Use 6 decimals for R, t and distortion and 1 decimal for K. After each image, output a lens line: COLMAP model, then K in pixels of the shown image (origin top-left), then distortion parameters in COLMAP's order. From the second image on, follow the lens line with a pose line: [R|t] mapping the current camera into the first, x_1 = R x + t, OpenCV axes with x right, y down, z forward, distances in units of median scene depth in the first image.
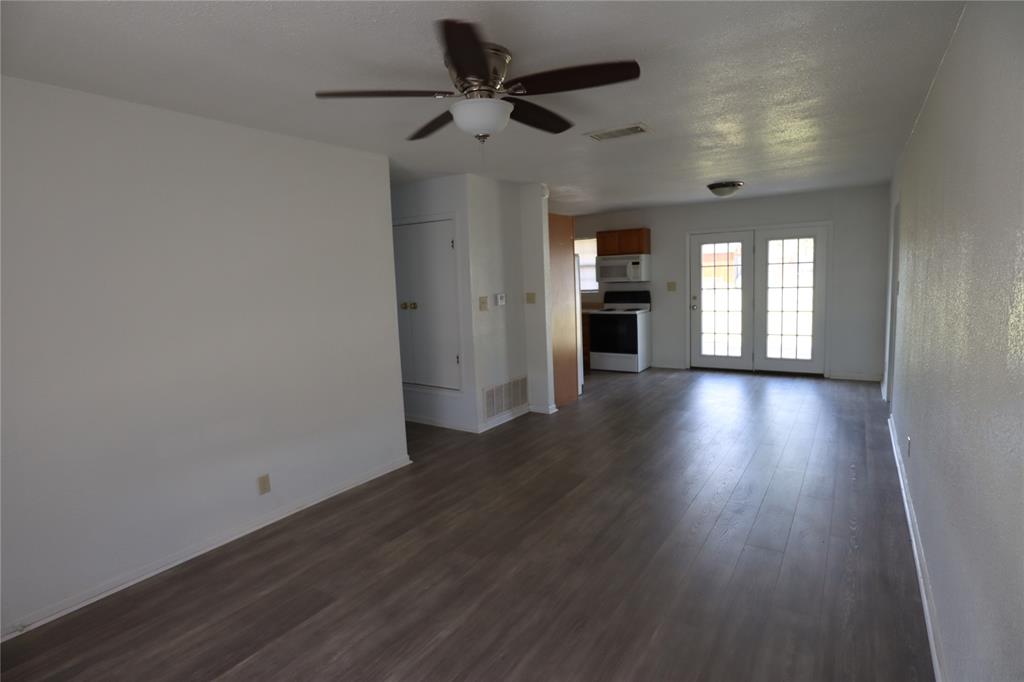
lens RADIAL K [[518.6, 0, 518.6], [0, 518.6, 338.8], [0, 0, 1]] dist [-0.030041, 0.001342]
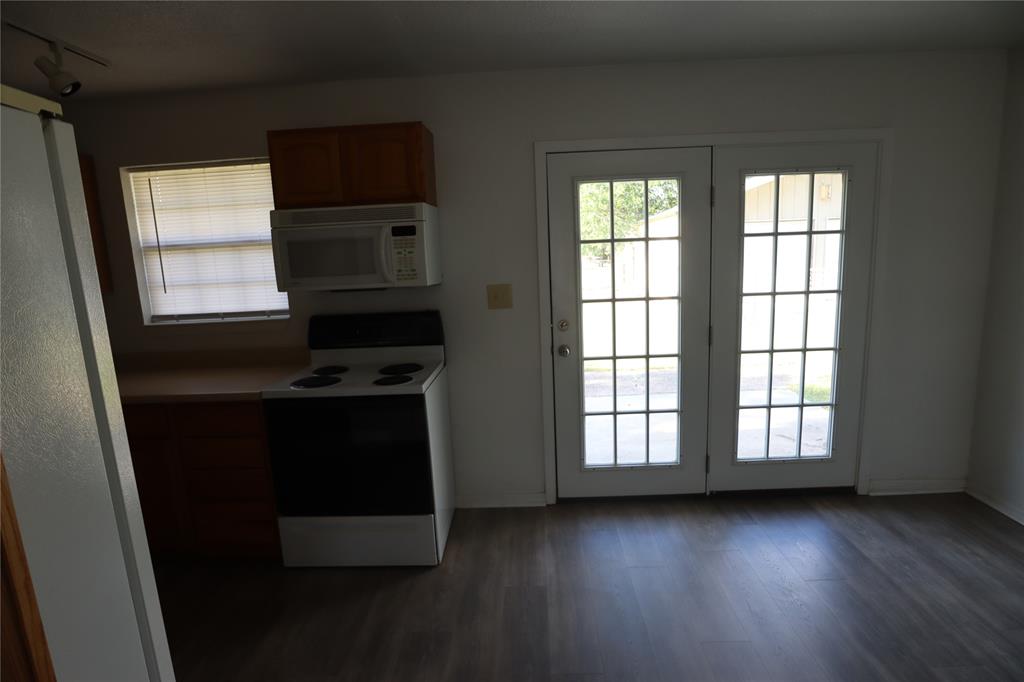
lens RADIAL K [[518.6, 0, 515.9], [0, 518.6, 339.3], [0, 0, 1]] dist [-0.030041, 0.001342]
pose [[0.845706, -0.087886, 0.526362, 0.110101], [0.074466, 0.996130, 0.046679, -0.089062], [-0.528428, -0.000280, 0.848978, 0.693156]]
